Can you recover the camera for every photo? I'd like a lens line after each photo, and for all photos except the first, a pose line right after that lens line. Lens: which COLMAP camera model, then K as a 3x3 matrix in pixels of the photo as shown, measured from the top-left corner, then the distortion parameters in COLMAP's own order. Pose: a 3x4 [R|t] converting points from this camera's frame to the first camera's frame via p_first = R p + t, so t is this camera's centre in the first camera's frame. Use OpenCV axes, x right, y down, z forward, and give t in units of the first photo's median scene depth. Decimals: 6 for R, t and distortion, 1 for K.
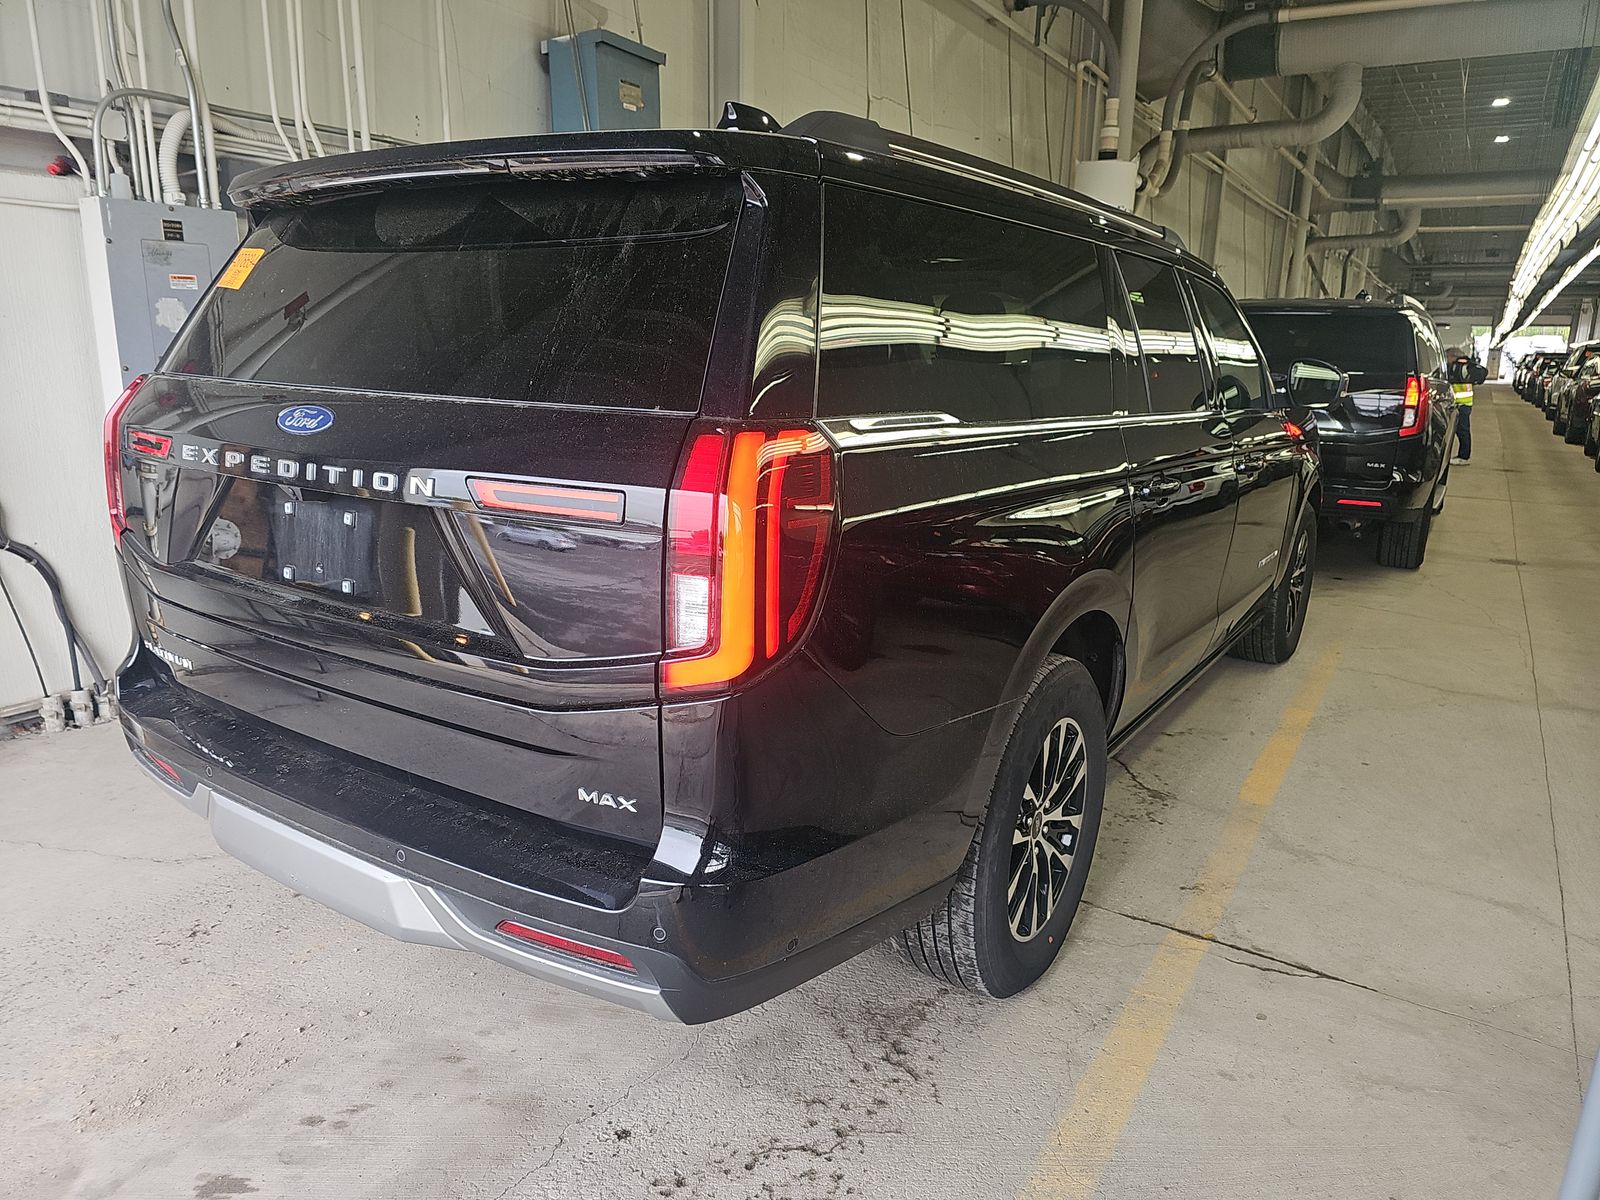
lens RADIAL K [[1071.9, 0, 800.0], [0, 1071.9, 600.0], [0, 0, 1]] dist [0.009499, -0.001967]
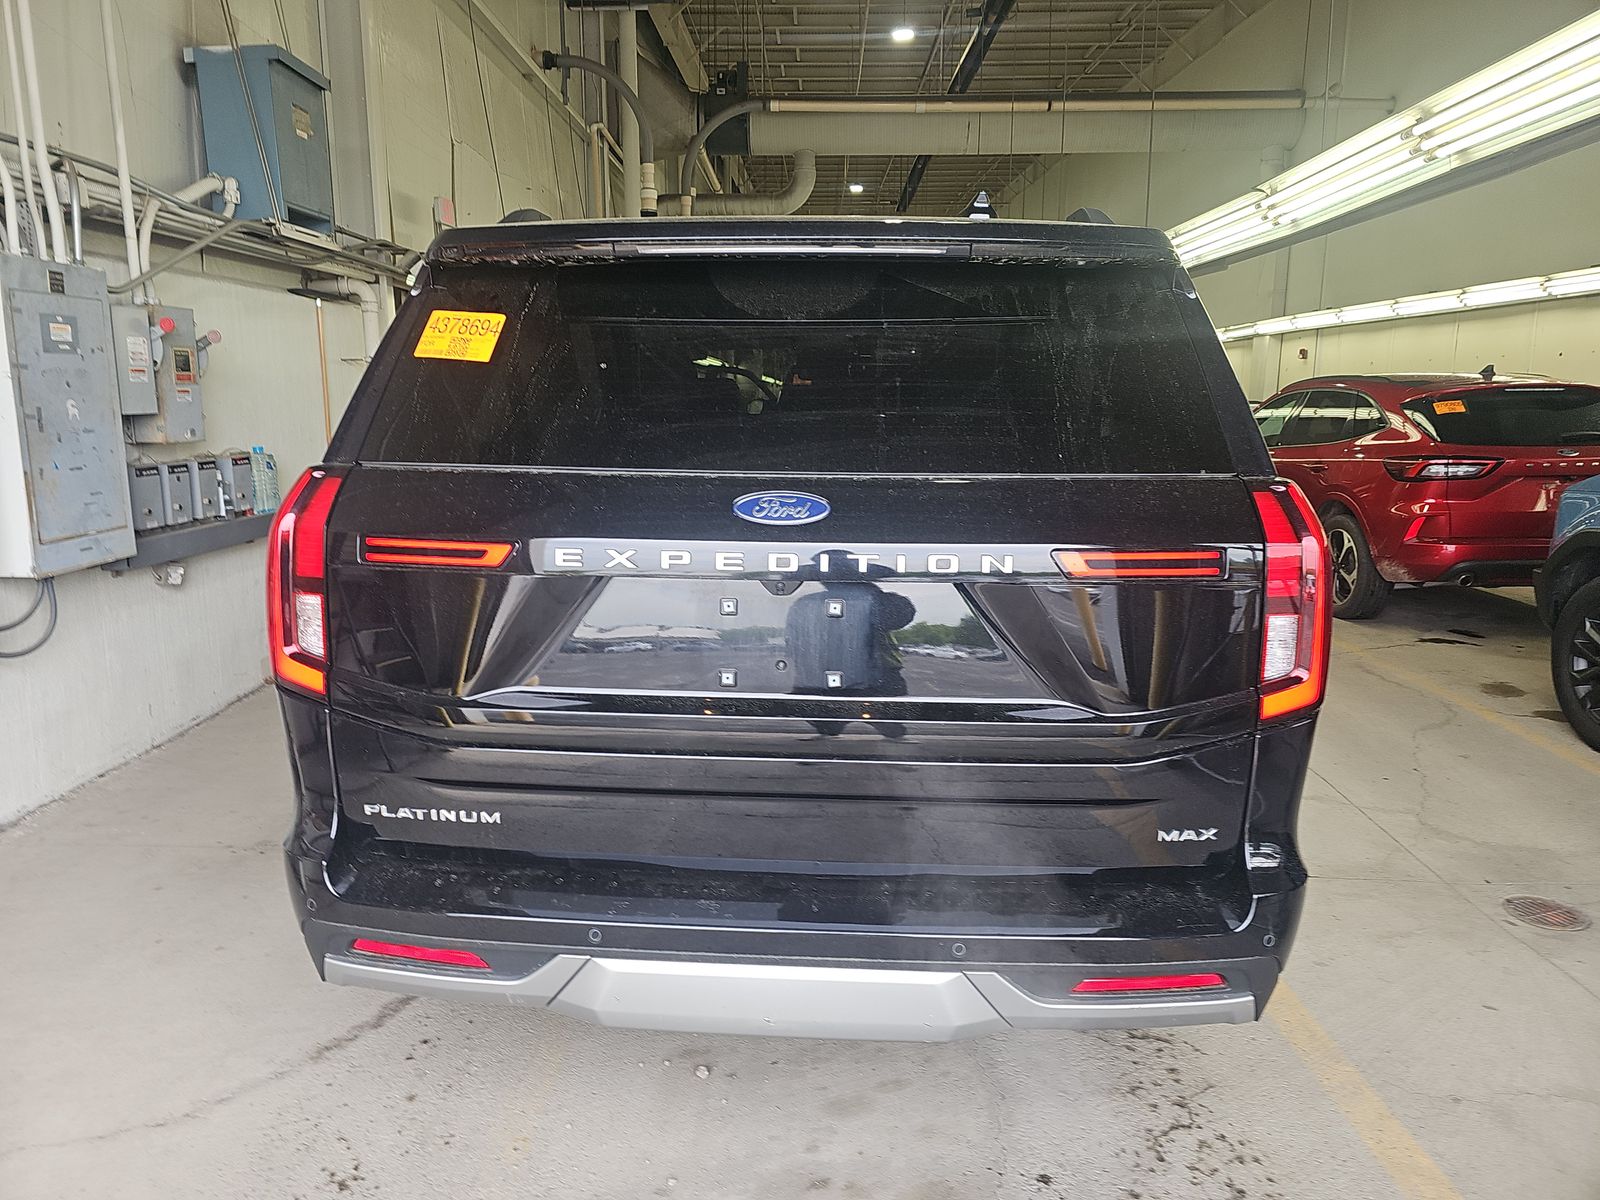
lens RADIAL K [[1056.4, 0, 782.0], [0, 1056.4, 594.5], [0, 0, 1]] dist [0.050992, -0.045583]
pose [[0.862403, -0.112240, 0.493623, -0.696191], [0.132072, 0.991226, -0.005356, -0.068478], [-0.488690, 0.069813, 0.869660, 0.168451]]
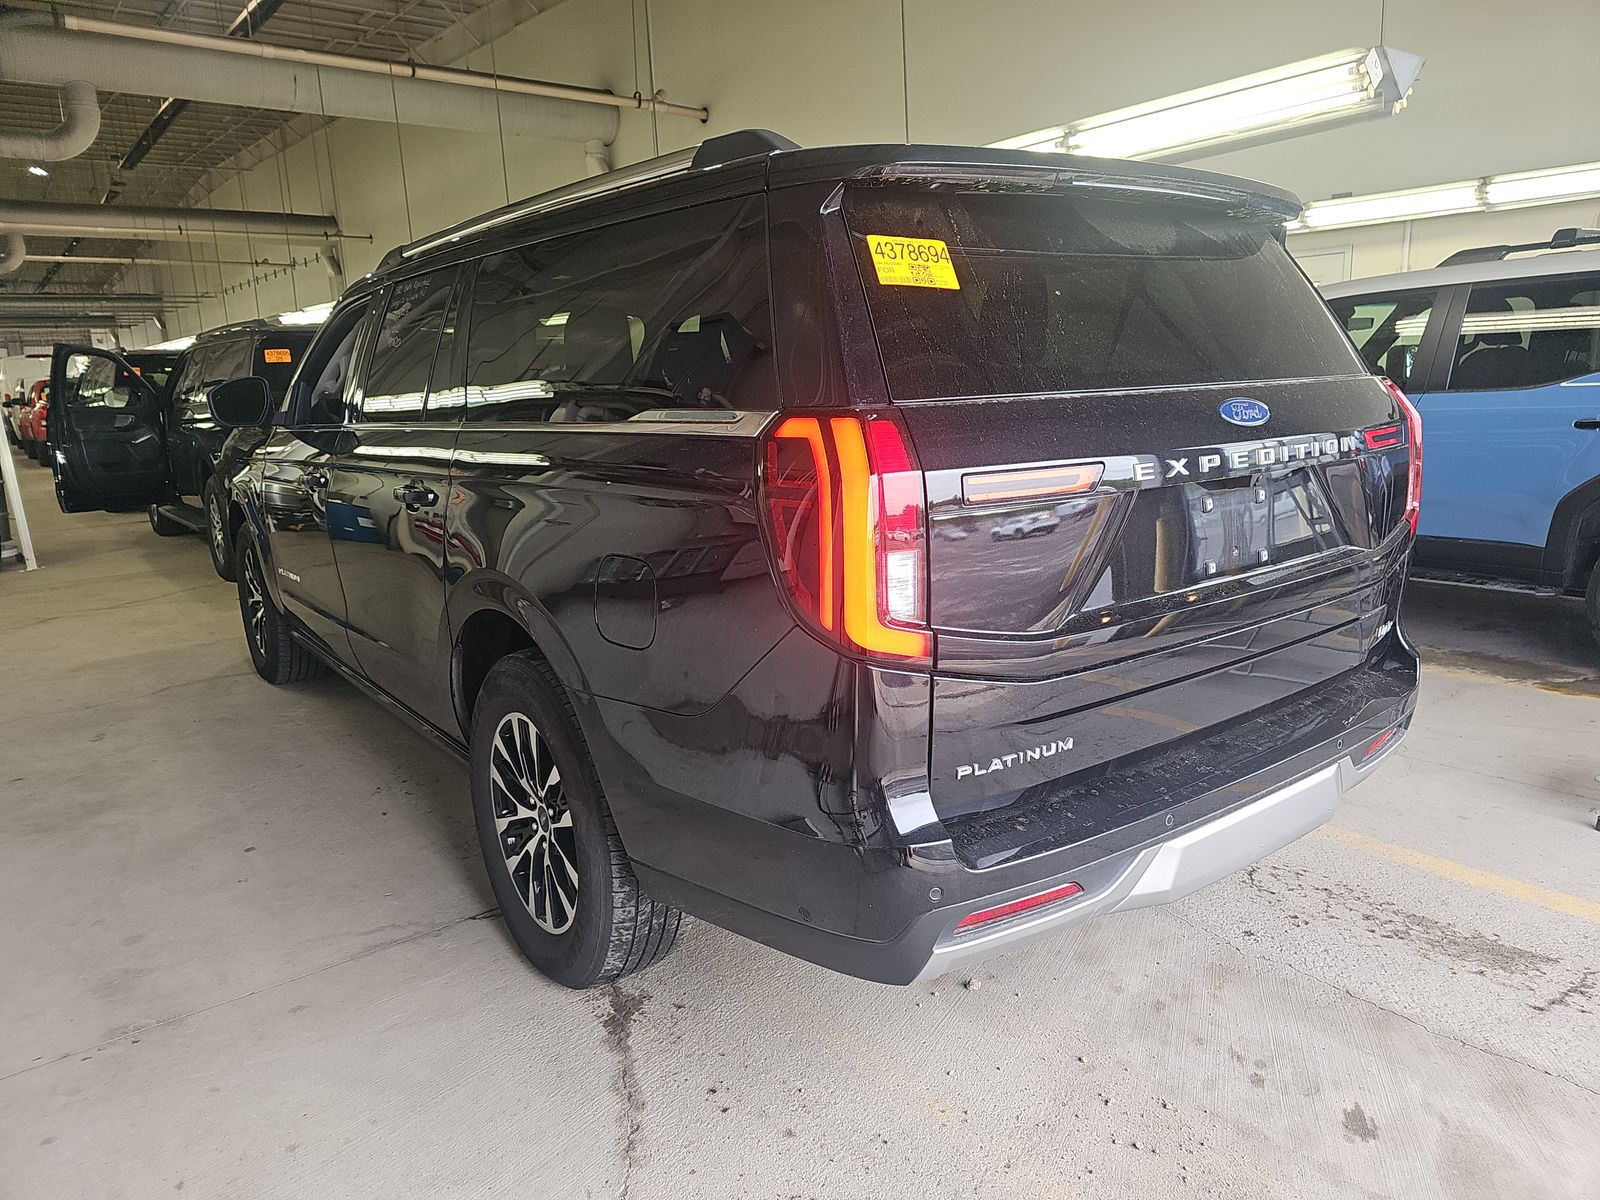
lens RADIAL K [[1056.4, 0, 782.0], [0, 1056.4, 594.5], [0, 0, 1]] dist [0.050992, -0.045583]
pose [[0.336925, -0.229975, 0.913013, -1.243017], [0.259557, 0.954822, 0.144723, -0.204106], [-0.905048, 0.188218, 0.381396, 0.798692]]
